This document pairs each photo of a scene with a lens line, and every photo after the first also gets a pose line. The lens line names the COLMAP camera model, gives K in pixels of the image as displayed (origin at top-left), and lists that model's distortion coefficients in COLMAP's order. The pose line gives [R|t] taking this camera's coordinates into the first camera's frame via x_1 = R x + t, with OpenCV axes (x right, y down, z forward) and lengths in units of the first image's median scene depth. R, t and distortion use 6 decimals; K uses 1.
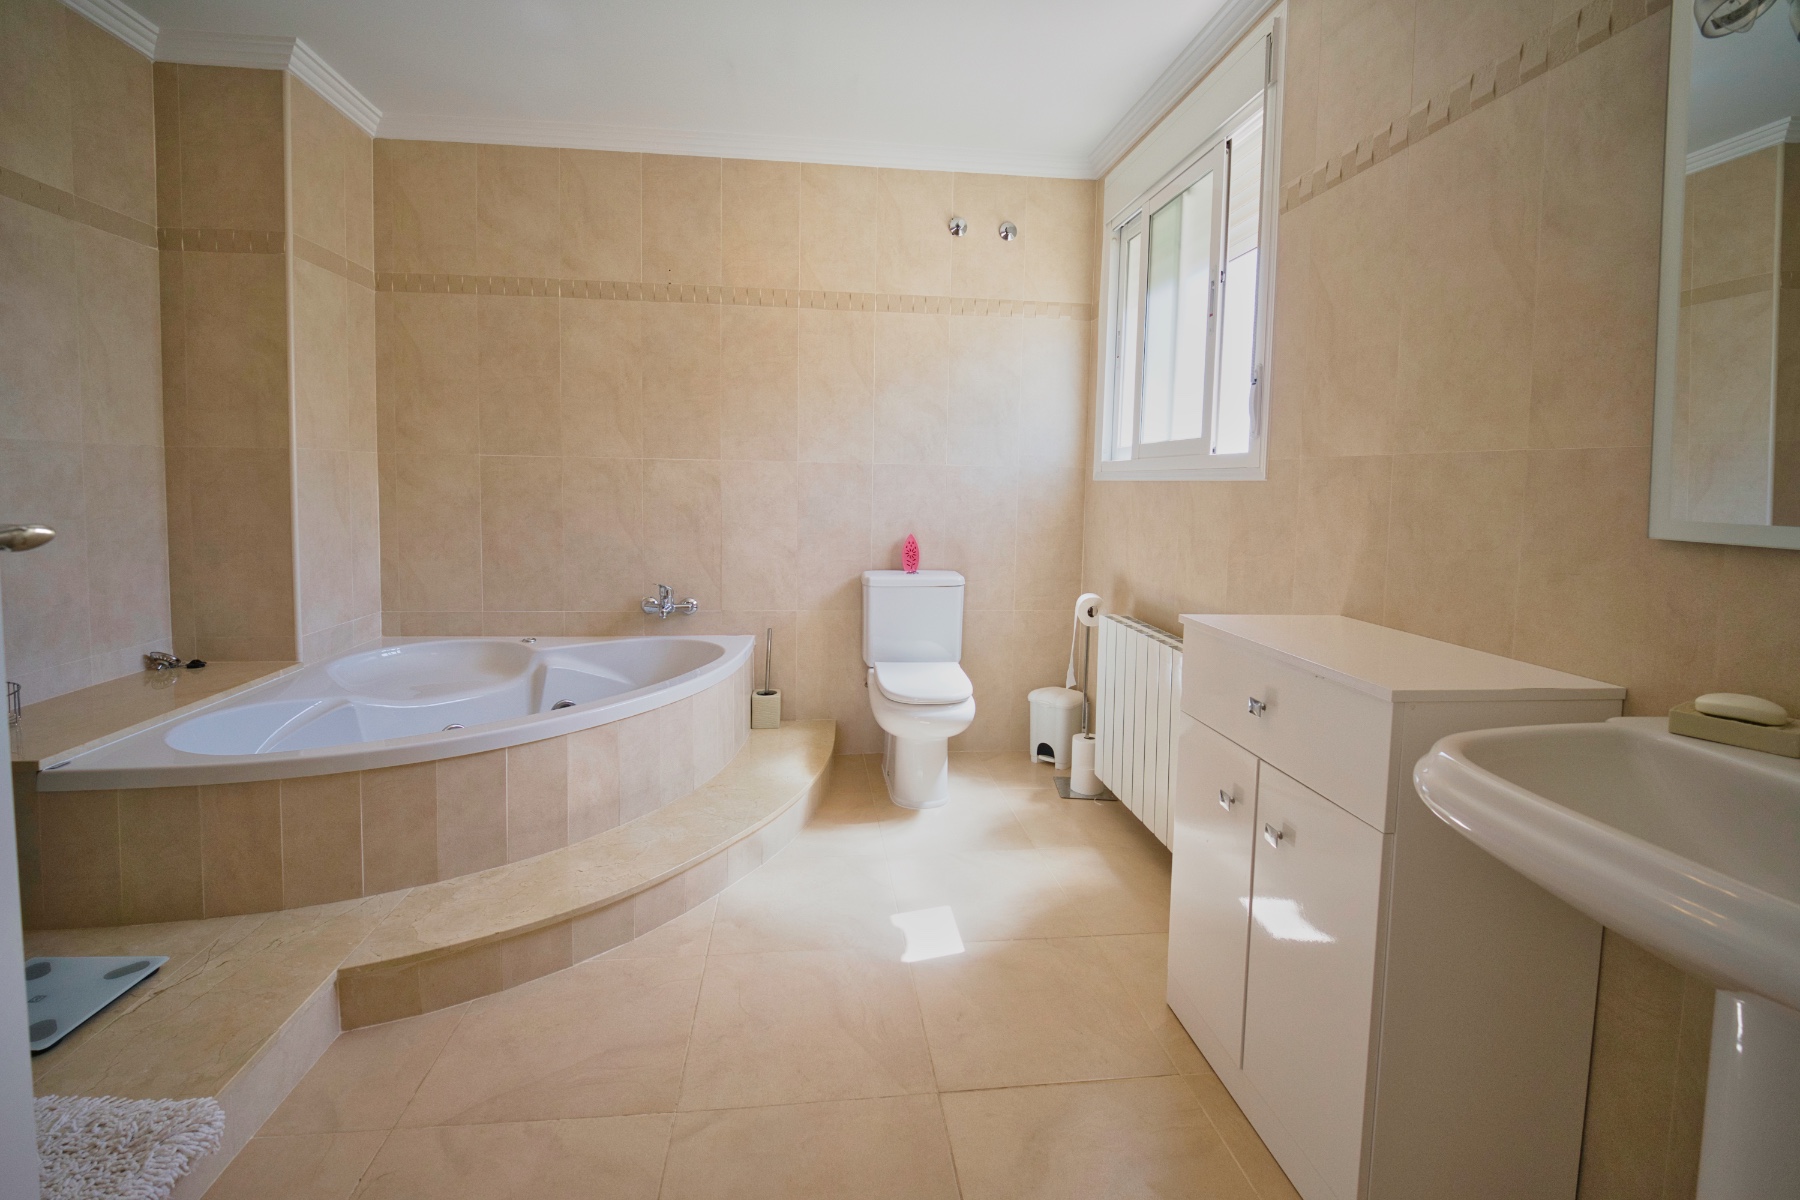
lens RADIAL K [[761.9, 0, 893.8], [0, 761.9, 569.6], [0, 0, 1]] dist [-0.000677, -0.006593]
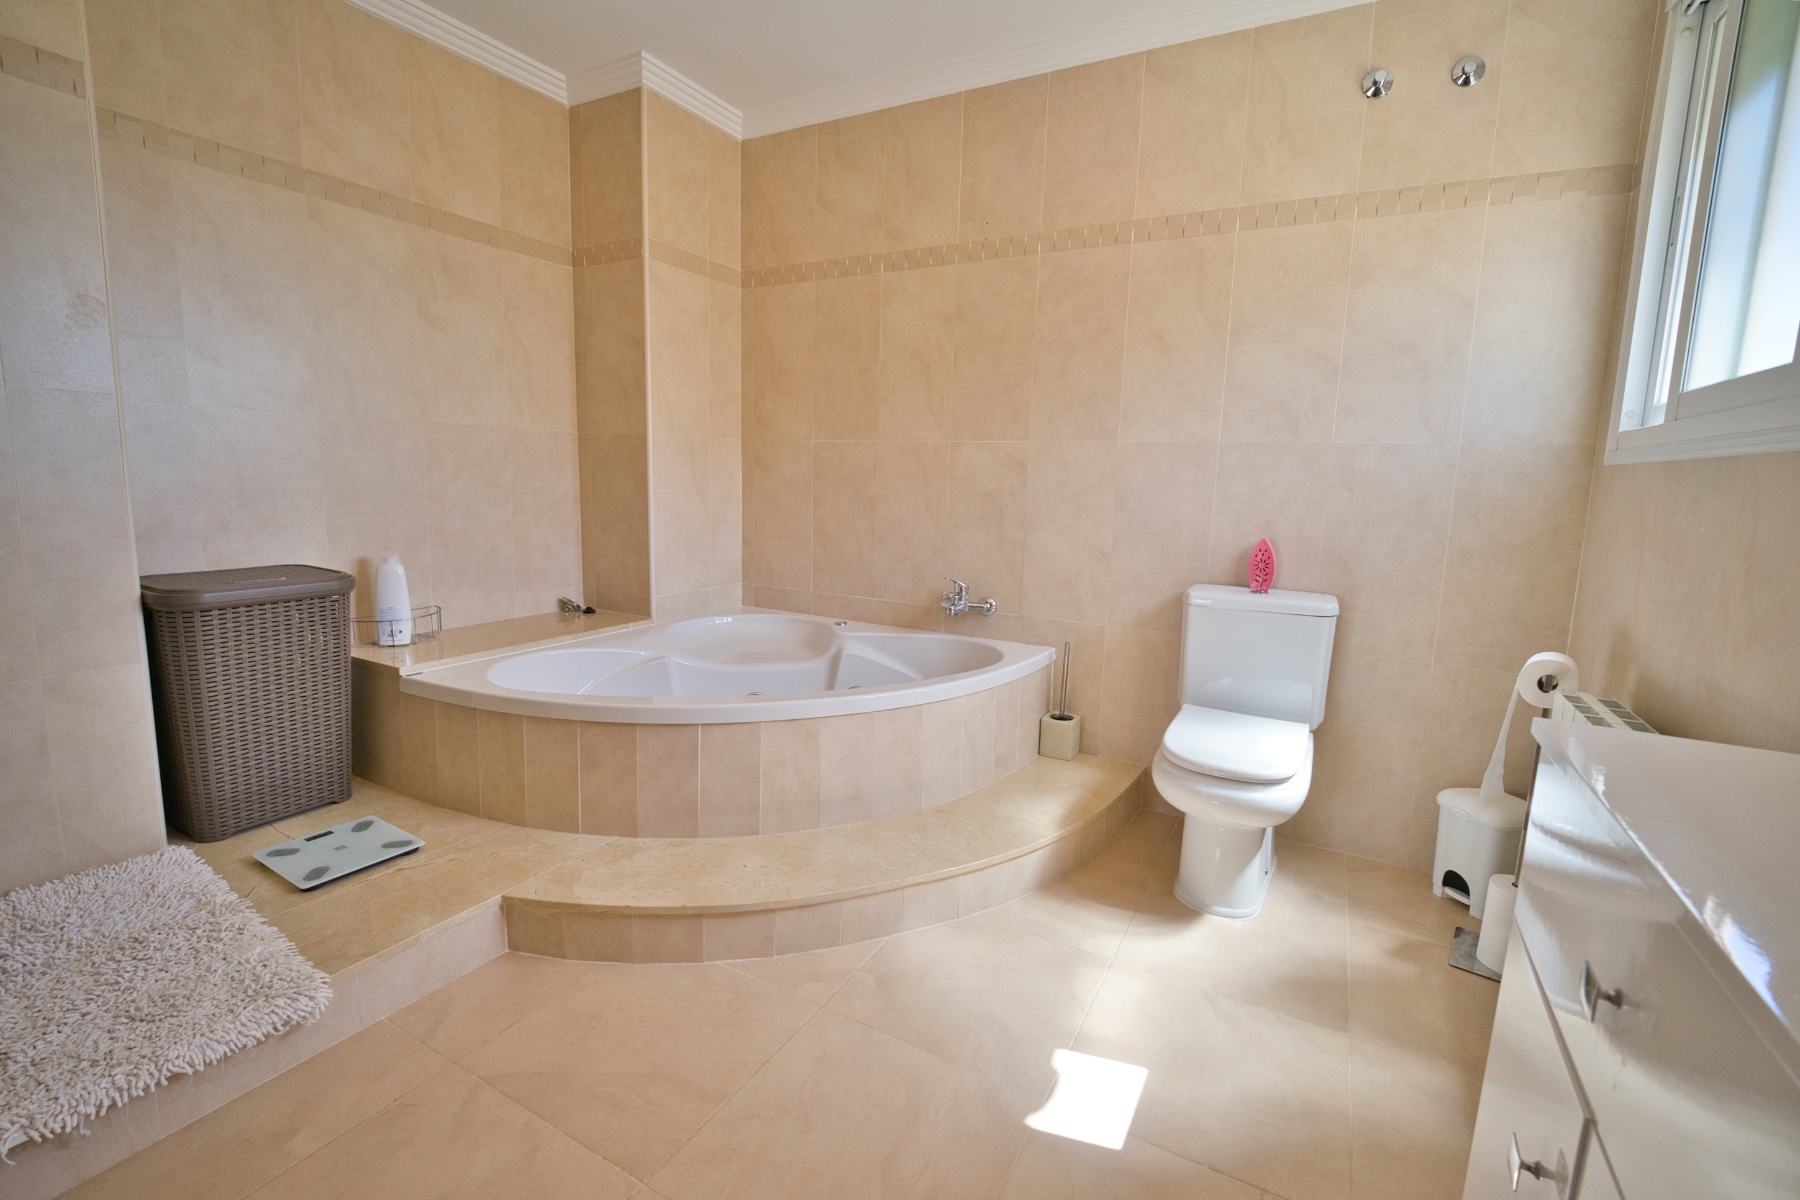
lens RADIAL K [[766.5, 0, 897.1], [0, 766.5, 607.0], [0, 0, 1]] dist [0.013340, -0.017052]
pose [[0.822008, 0.102863, -0.560108, 0.173804], [-0.079085, 0.994641, 0.066599, -0.004041], [0.563957, -0.010448, 0.825738, 0.221016]]
